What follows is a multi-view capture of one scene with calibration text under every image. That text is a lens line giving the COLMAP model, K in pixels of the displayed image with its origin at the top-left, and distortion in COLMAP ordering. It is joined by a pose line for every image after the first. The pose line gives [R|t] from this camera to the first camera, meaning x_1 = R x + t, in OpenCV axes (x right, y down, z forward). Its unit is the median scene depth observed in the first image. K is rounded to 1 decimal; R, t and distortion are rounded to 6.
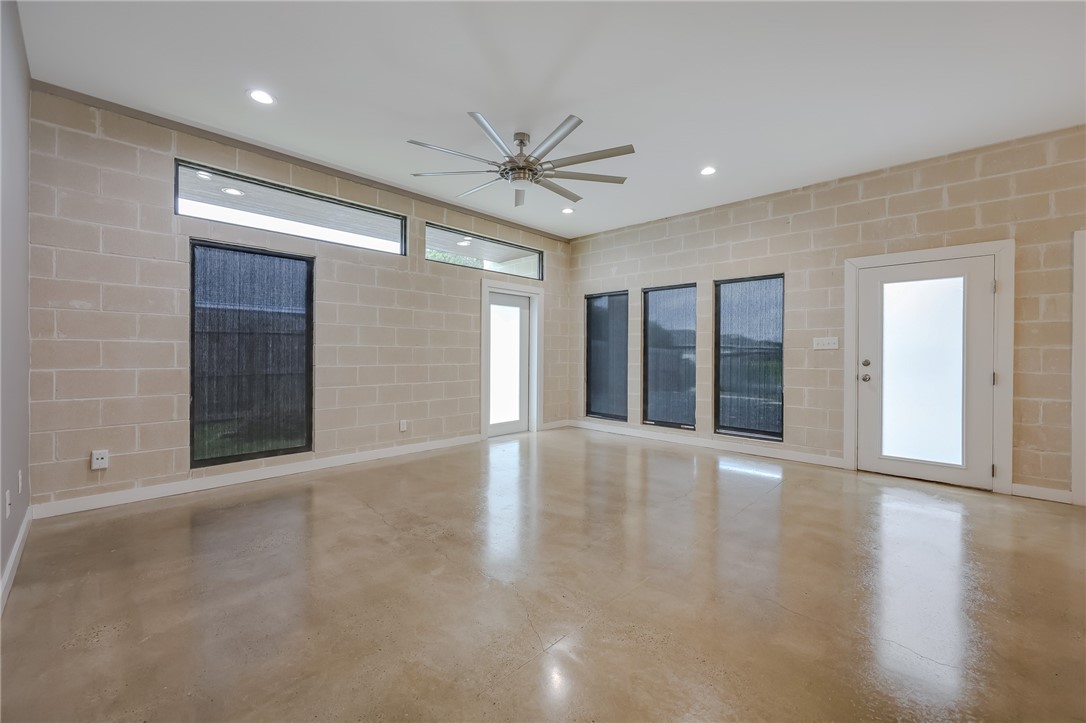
lens RADIAL K [[435.8, 0, 539.4], [0, 435.8, 355.3], [0, 0, 1]] dist [-0.003913, -0.000946]
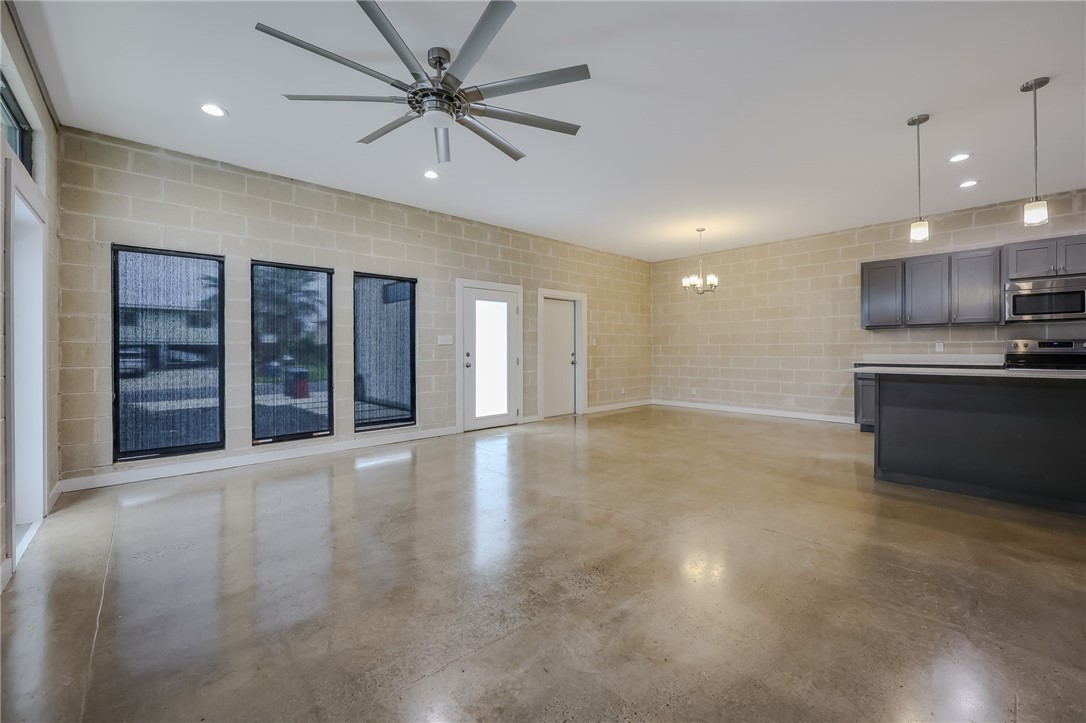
lens RADIAL K [[435.8, 0, 546.3], [0, 435.8, 355.4], [0, 0, 1]] dist [-0.003913, -0.000946]
pose [[0.067537, -0.020759, 0.997501, -0.649518], [0.007577, 0.999765, 0.020293, -0.006478], [-0.997688, 0.006188, 0.067678, 0.654228]]
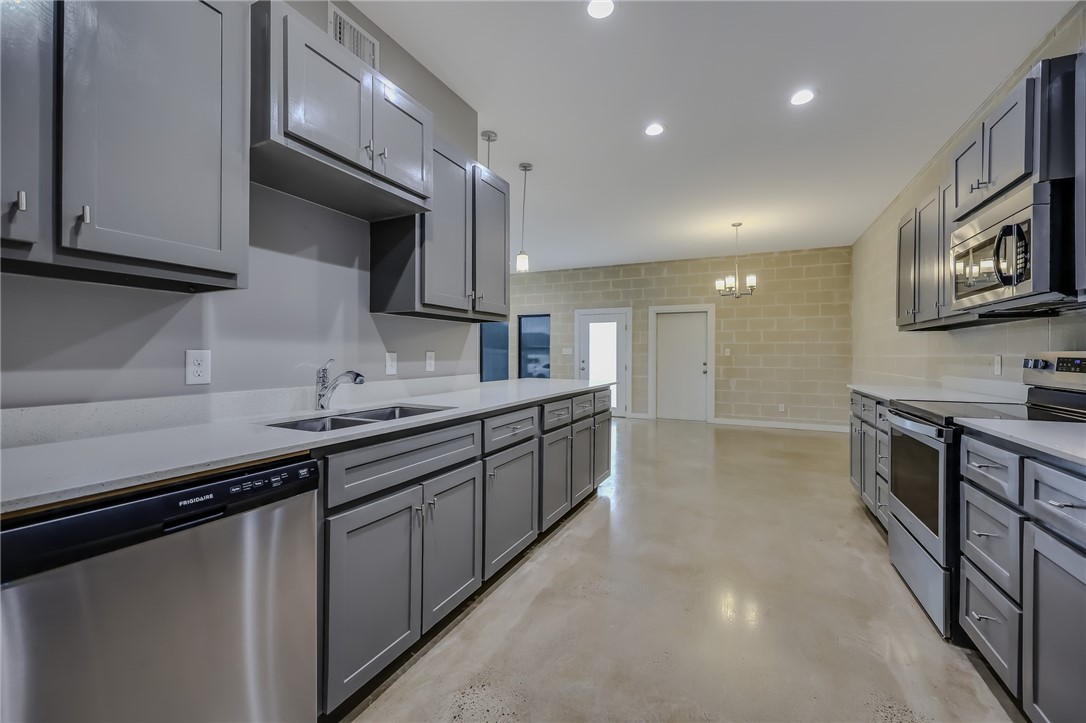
lens RADIAL K [[435.8, 0, 541.5], [0, 435.8, 356.4], [0, 0, 1]] dist [-0.003913, -0.000946]
pose [[0.952381, -0.002813, 0.304898, -0.057412], [0.002059, 0.999994, 0.002793, -0.012027], [-0.304904, -0.002032, 0.952381, -0.895057]]
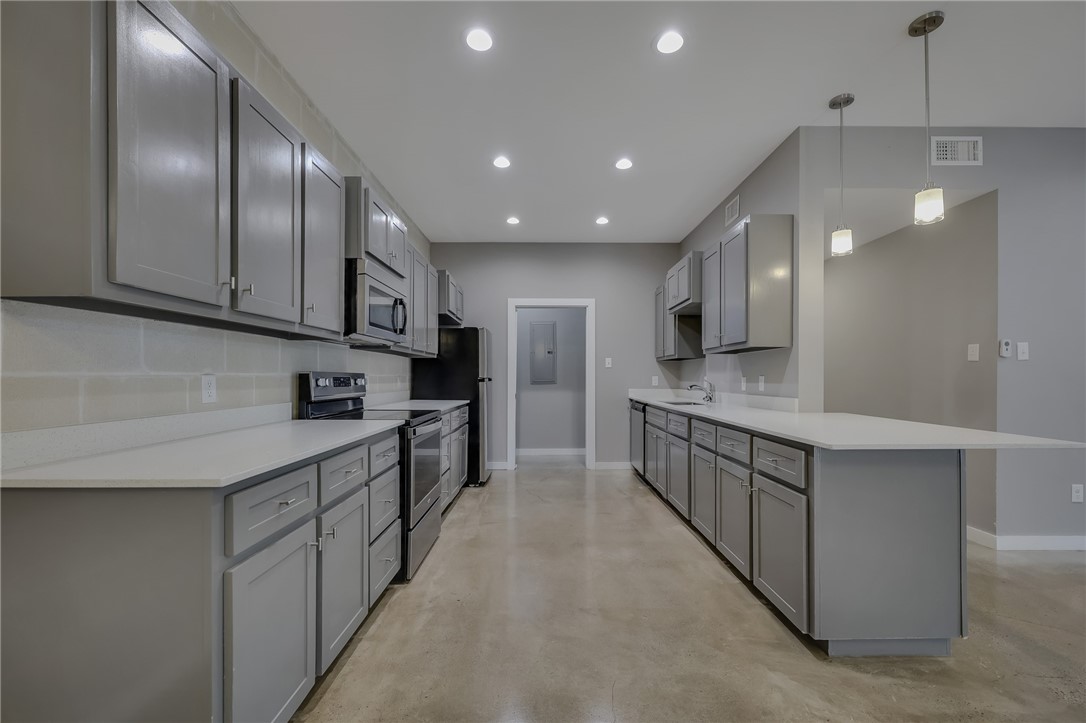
lens RADIAL K [[442.3, 0, 544.0], [0, 442.3, 375.9], [0, 0, 1]] dist [-0.007048, 0.000489]
pose [[-0.721850, -0.008835, -0.691993, 0.860249], [-0.010070, 0.999947, -0.002263, -0.011683], [0.691977, 0.005335, -0.721900, 0.080006]]
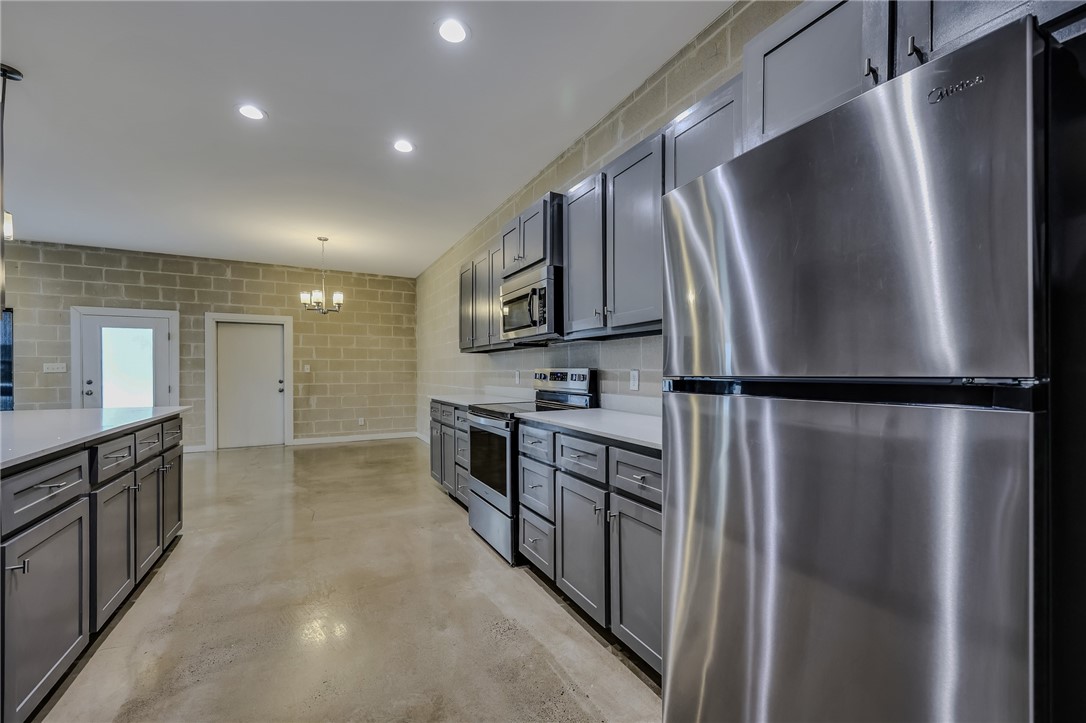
lens RADIAL K [[442.3, 0, 545.9], [0, 442.3, 372.5], [0, 0, 1]] dist [-0.007048, 0.000489]
pose [[0.313738, -0.009673, 0.949460, -0.135522], [0.007428, 0.999943, 0.007732, -0.013935], [-0.949481, 0.004627, 0.313792, -0.858206]]
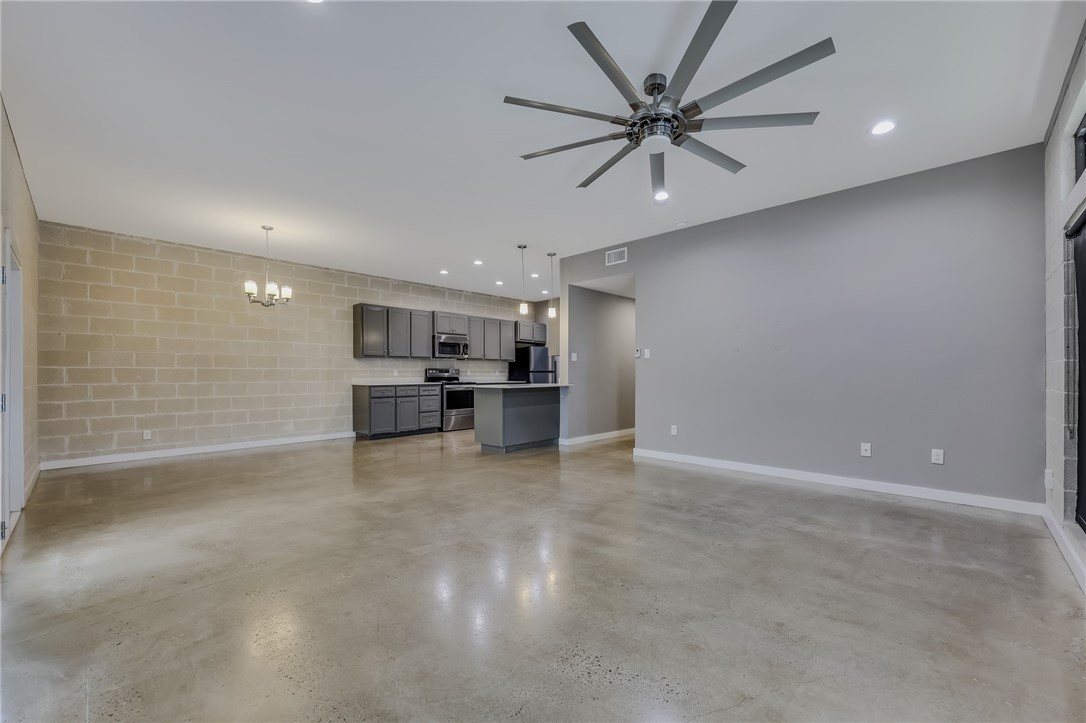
lens RADIAL K [[442.3, 0, 542.5], [0, 442.3, 370.9], [0, 0, 1]] dist [-0.007048, 0.000489]
pose [[-0.999949, -0.006041, 0.008148, 0.118896], [-0.006061, 0.999978, -0.002520, -0.001678], [-0.008132, -0.002570, -0.999964, 1.491825]]
